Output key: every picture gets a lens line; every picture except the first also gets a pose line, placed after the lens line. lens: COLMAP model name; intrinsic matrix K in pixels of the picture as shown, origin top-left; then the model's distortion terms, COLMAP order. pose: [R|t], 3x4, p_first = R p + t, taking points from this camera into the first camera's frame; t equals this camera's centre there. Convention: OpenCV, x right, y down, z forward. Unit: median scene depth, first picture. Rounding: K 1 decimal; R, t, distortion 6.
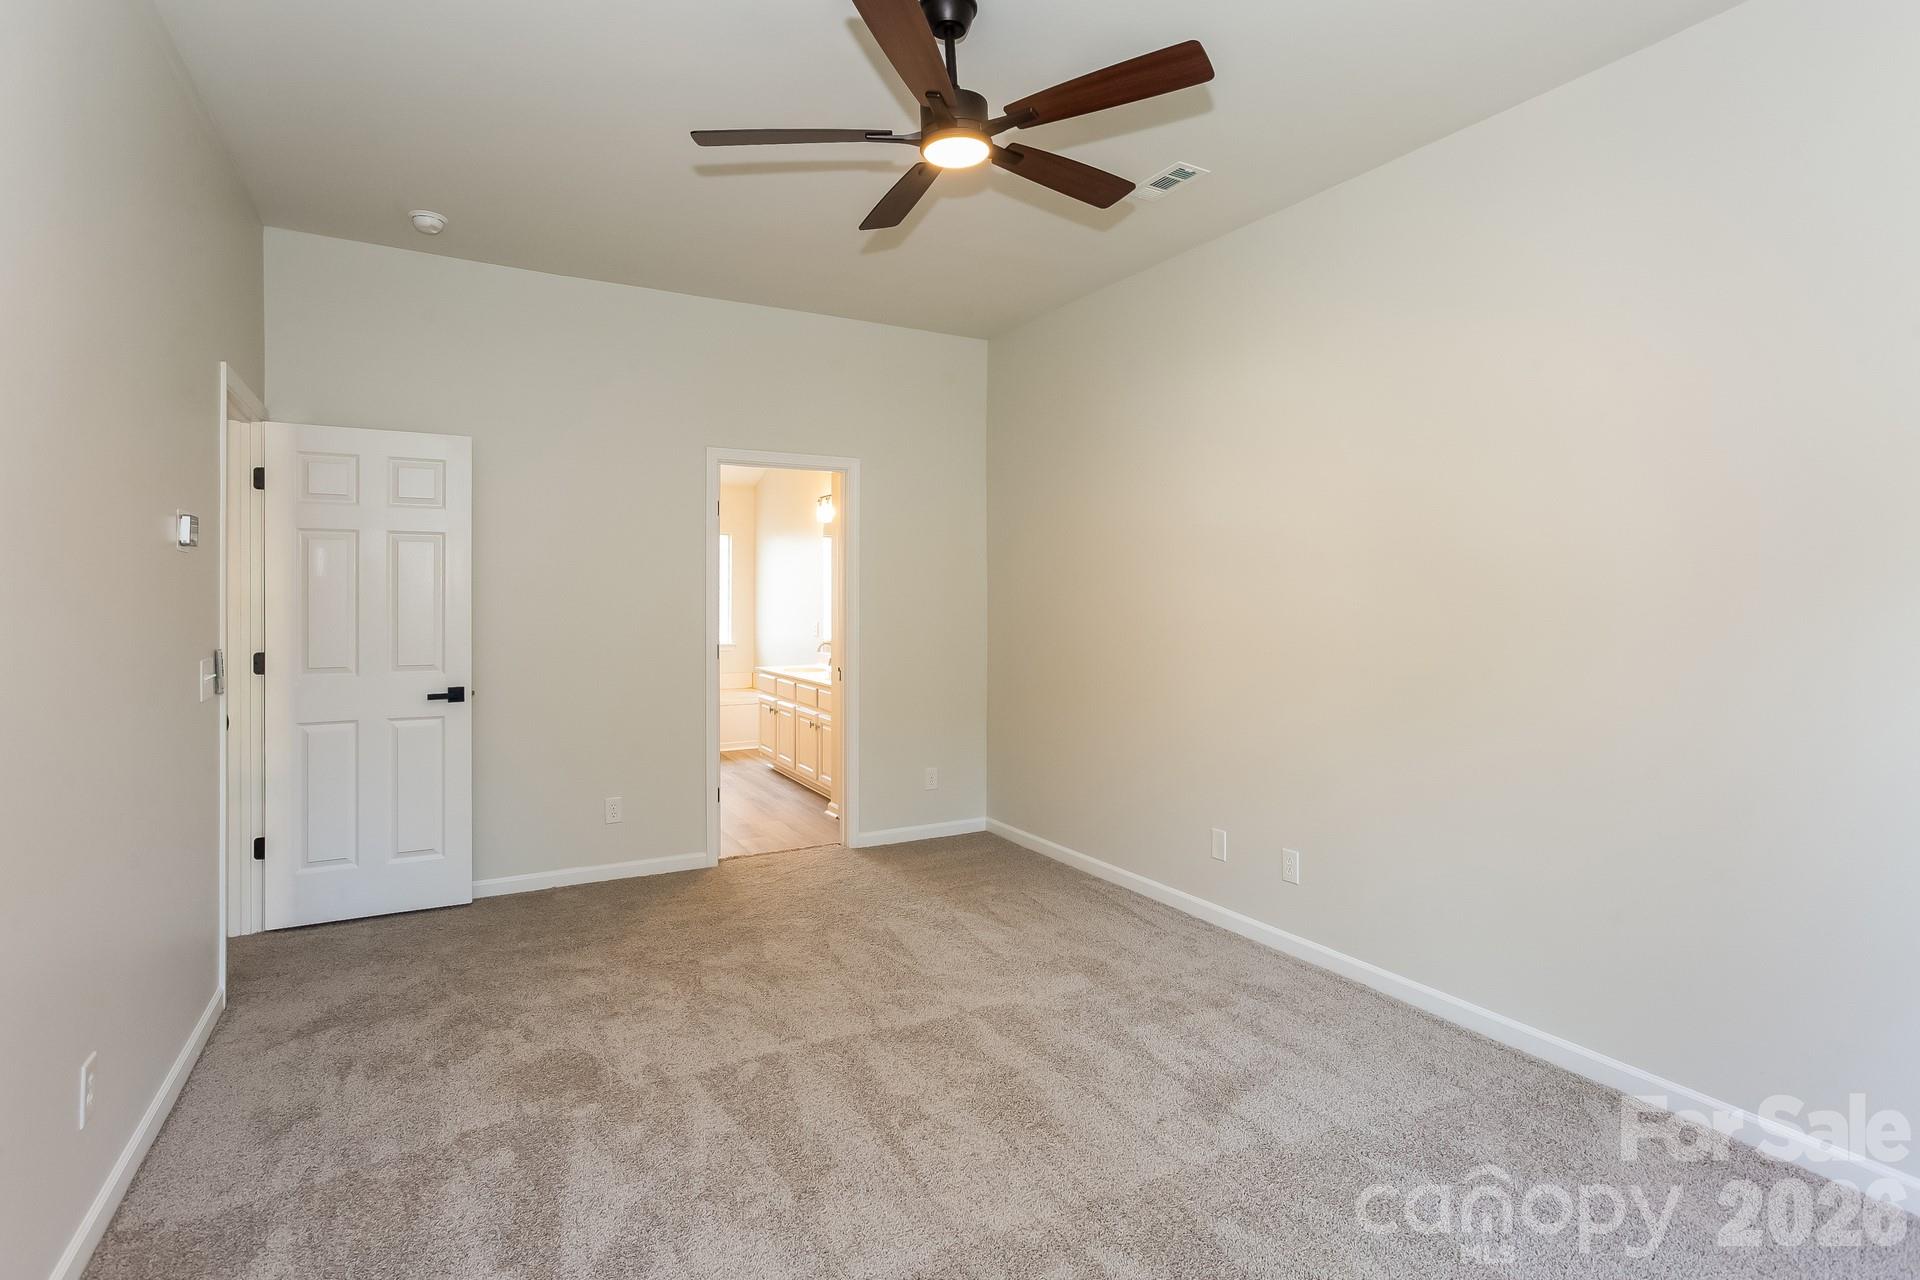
lens RADIAL K [[967.6, 0, 963.5], [0, 967.6, 593.2], [0, 0, 1]] dist [-0.001405, 0.000575]
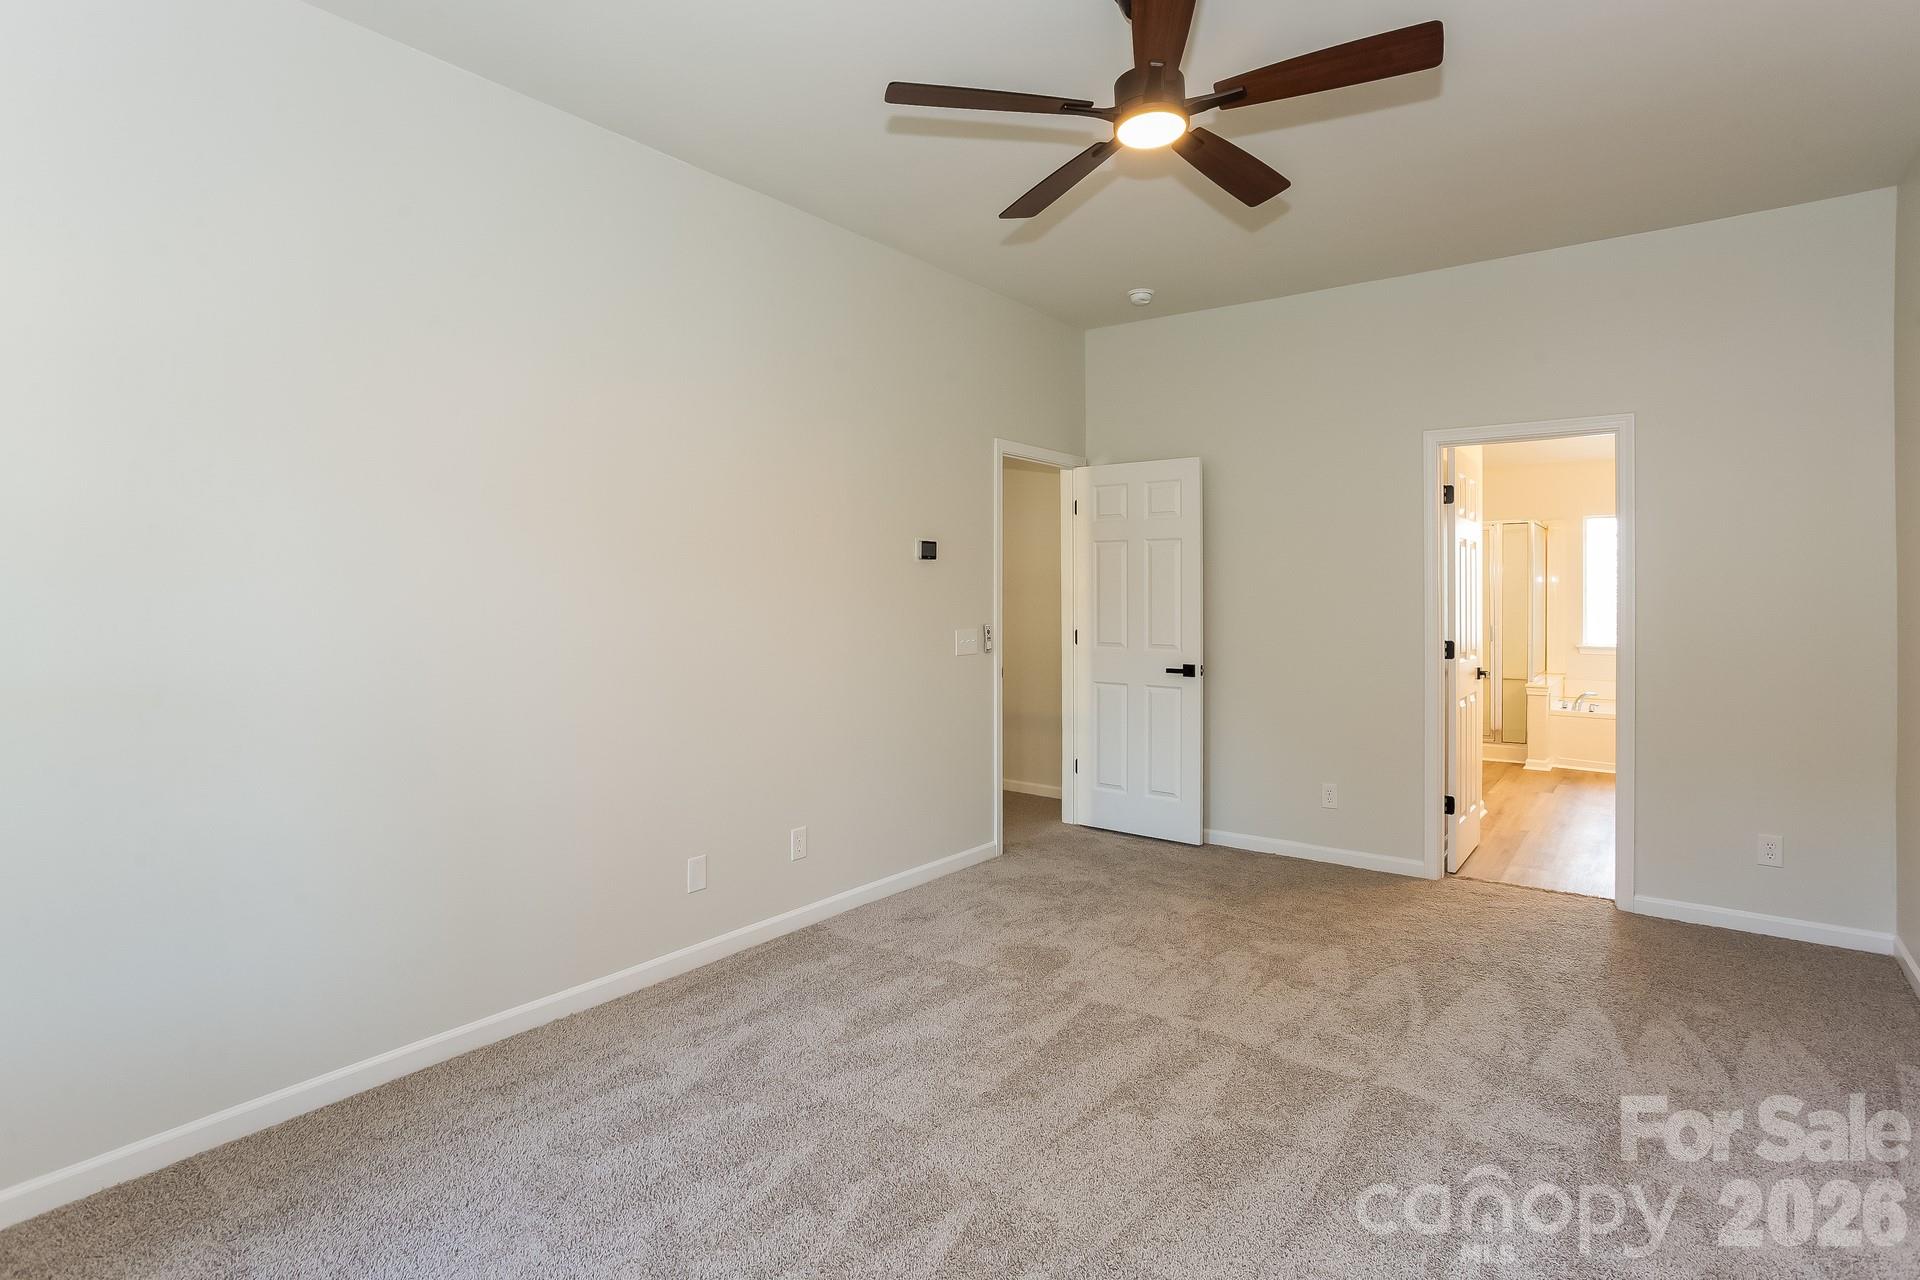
lens RADIAL K [[940.0, 0, 960.5], [0, 940.0, 587.2], [0, 0, 1]] dist [-0.020540, -0.000014]
pose [[0.412999, -0.003727, -0.910724, 0.466945], [0.001862, 0.999993, -0.003249, 0.003335], [0.910730, -0.000354, 0.413003, 0.268876]]
